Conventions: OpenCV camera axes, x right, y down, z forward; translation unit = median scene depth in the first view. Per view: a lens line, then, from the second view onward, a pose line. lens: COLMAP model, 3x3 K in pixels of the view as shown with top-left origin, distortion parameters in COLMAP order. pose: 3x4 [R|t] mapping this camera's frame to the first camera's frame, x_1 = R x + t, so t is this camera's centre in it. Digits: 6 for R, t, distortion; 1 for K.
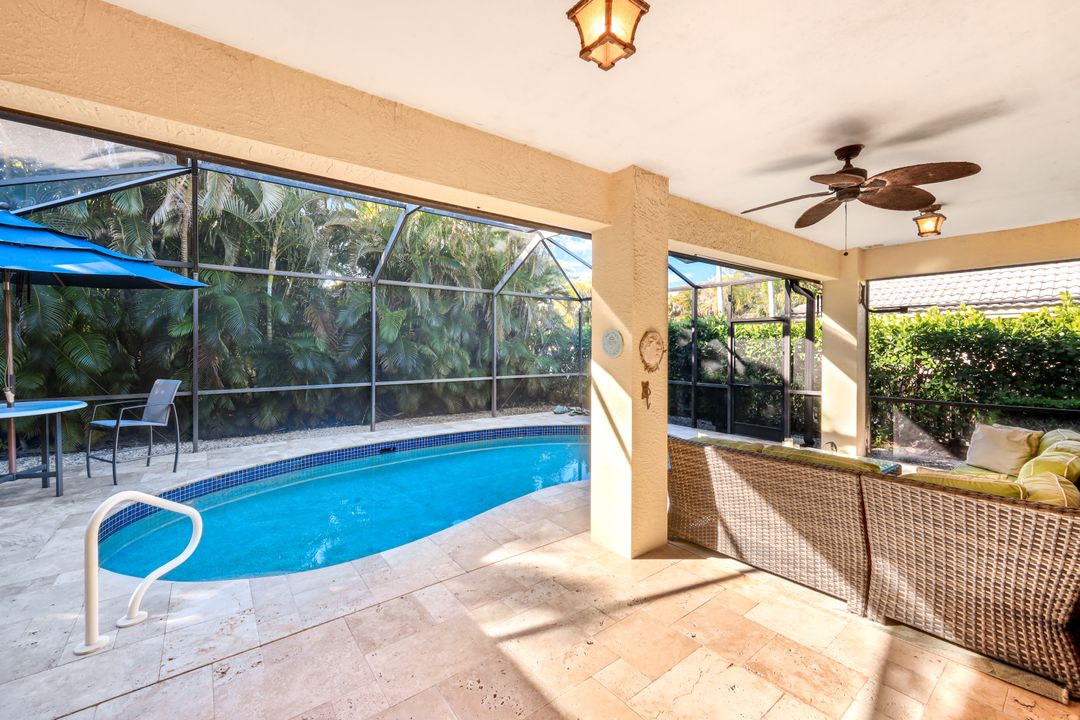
lens RADIAL K [[437.5, 0, 542.5], [0, 437.5, 350.9], [0, 0, 1]] dist [-0.001989, 0.000098]
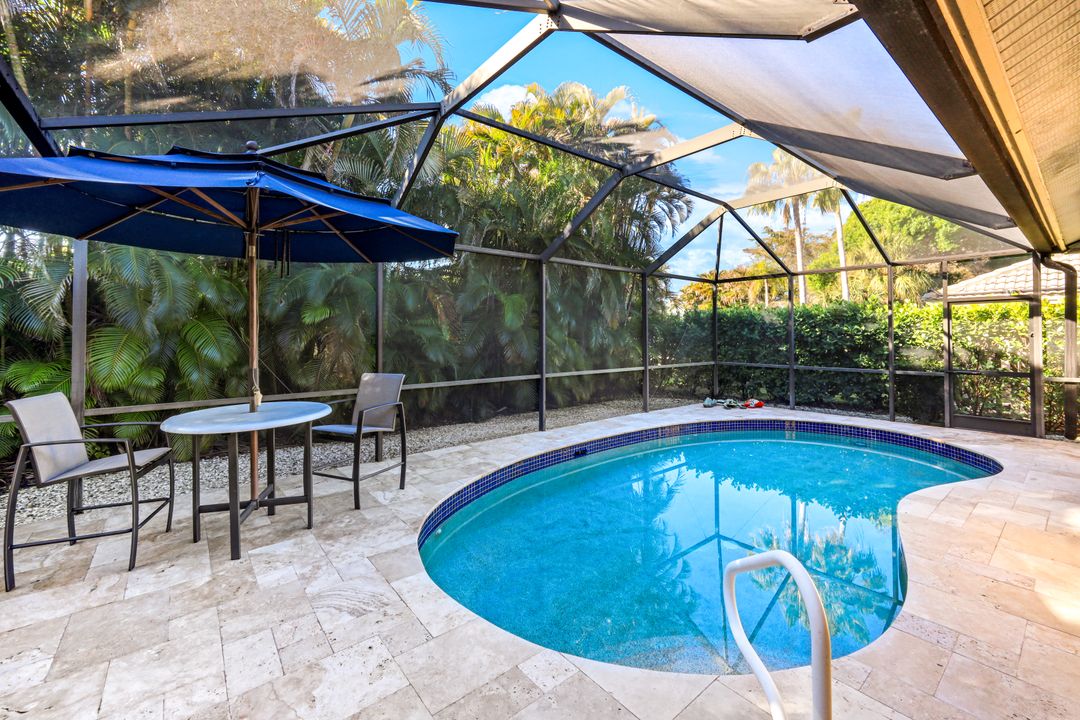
lens RADIAL K [[437.5, 0, 542.5], [0, 437.5, 350.9], [0, 0, 1]] dist [-0.001989, 0.000098]
pose [[0.999465, -0.009264, 0.031373, -0.431464], [0.008627, 0.999755, 0.020370, 0.007869], [-0.031554, -0.020089, 0.999300, 0.137821]]
